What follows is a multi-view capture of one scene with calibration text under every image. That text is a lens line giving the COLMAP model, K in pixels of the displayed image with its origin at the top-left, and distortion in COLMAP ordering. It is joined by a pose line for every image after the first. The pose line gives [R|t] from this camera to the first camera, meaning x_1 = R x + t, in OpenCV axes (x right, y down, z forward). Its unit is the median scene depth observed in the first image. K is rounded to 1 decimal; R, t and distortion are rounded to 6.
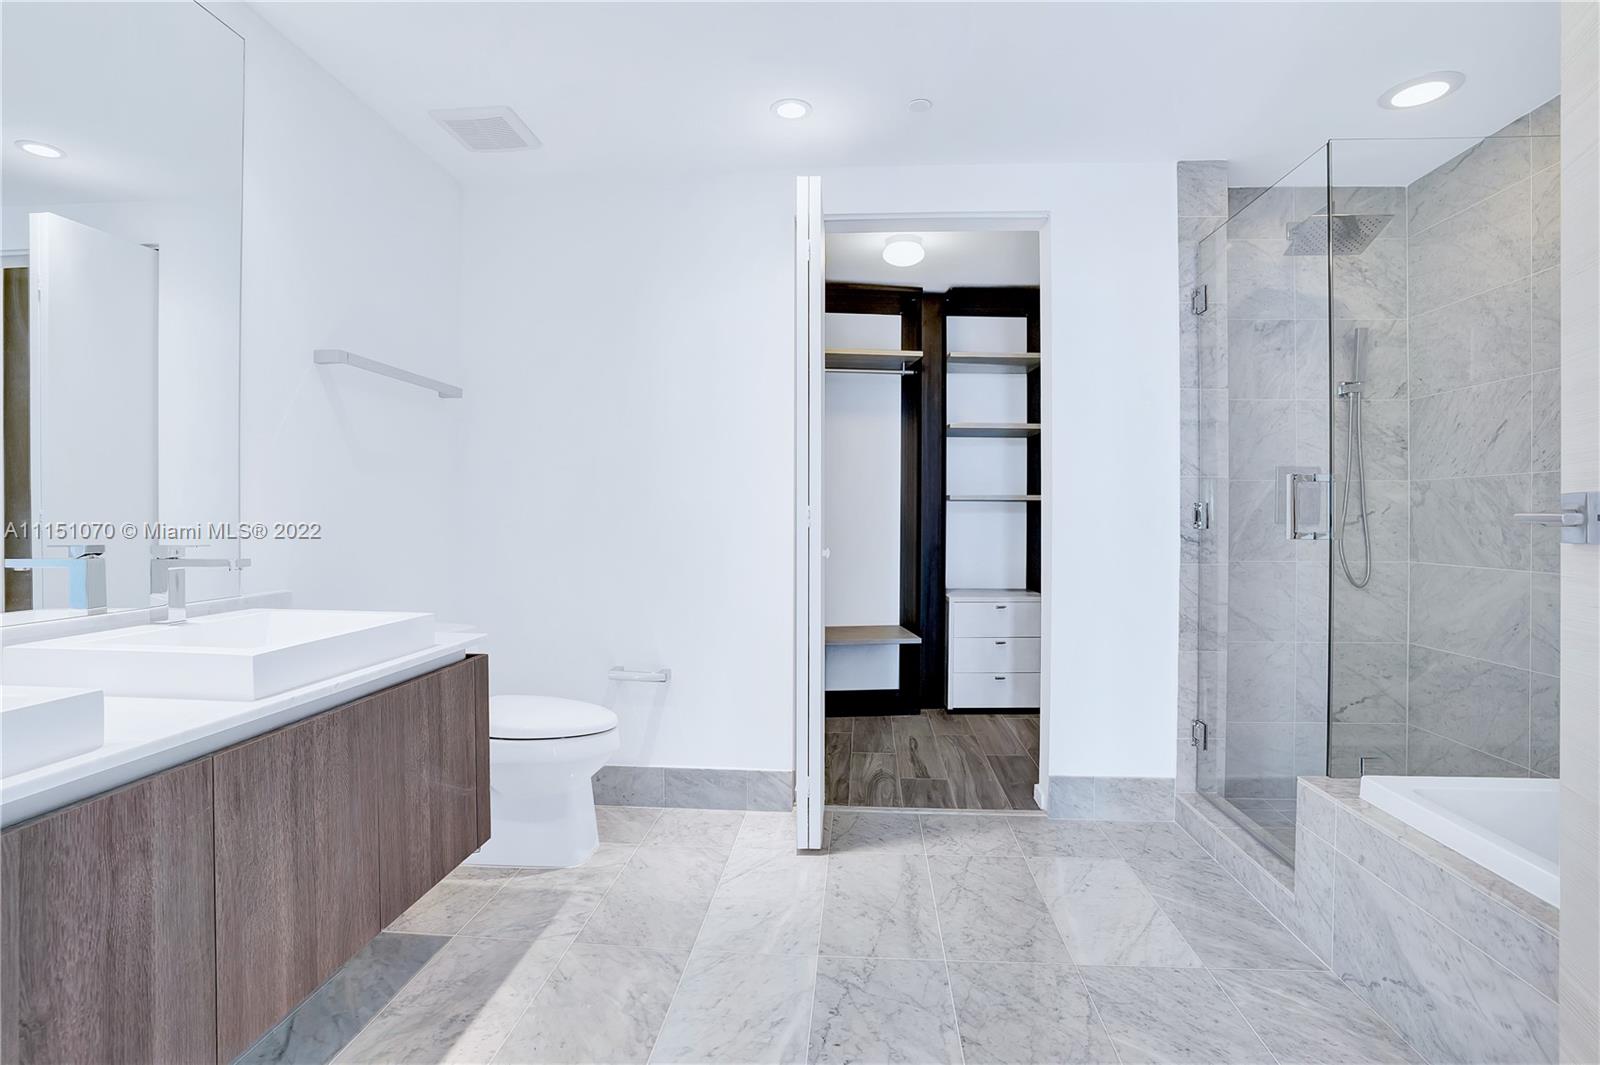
lens RADIAL K [[798.7, 0, 799.9], [0, 798.7, 514.7], [0, 0, 1]] dist [-0.066117, 0.029273]
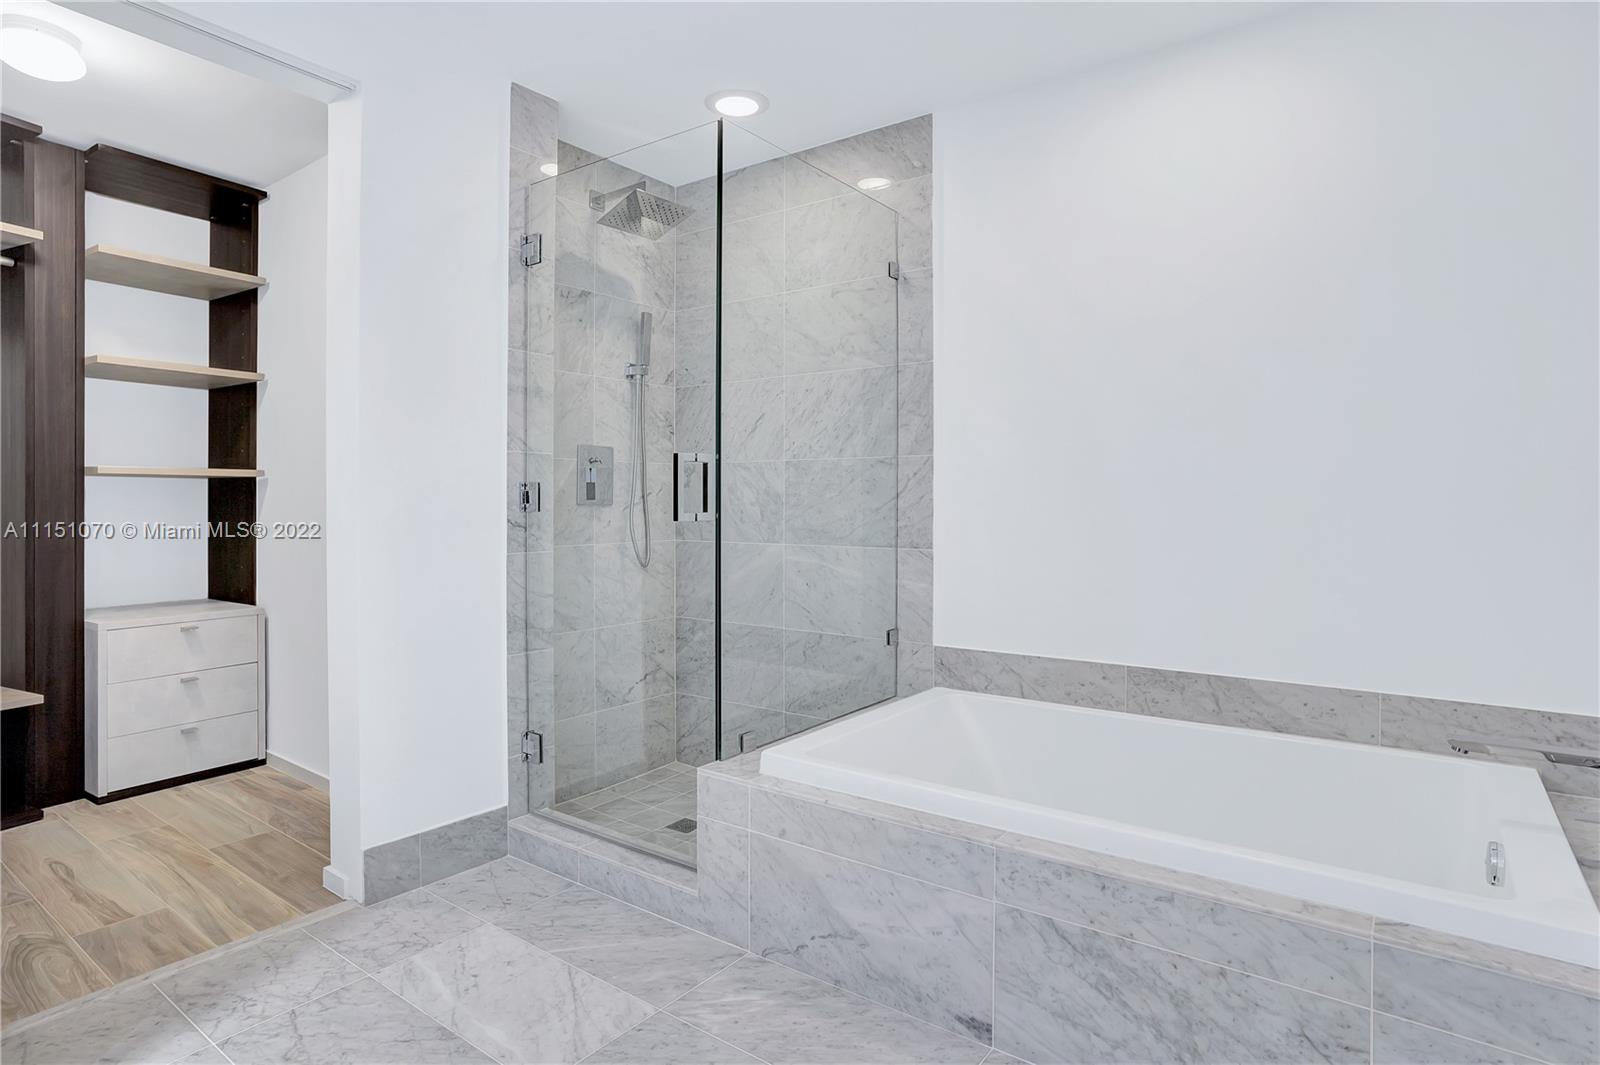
lens RADIAL K [[872.9, 0, 798.6], [0, 872.9, 499.4], [0, 0, 1]] dist [-0.062727, 0.034883]
pose [[0.533315, -0.003475, 0.845910, -0.143105], [0.000034, 0.999992, 0.004086, 0.000078], [-0.845917, -0.002150, 0.533310, 0.232616]]
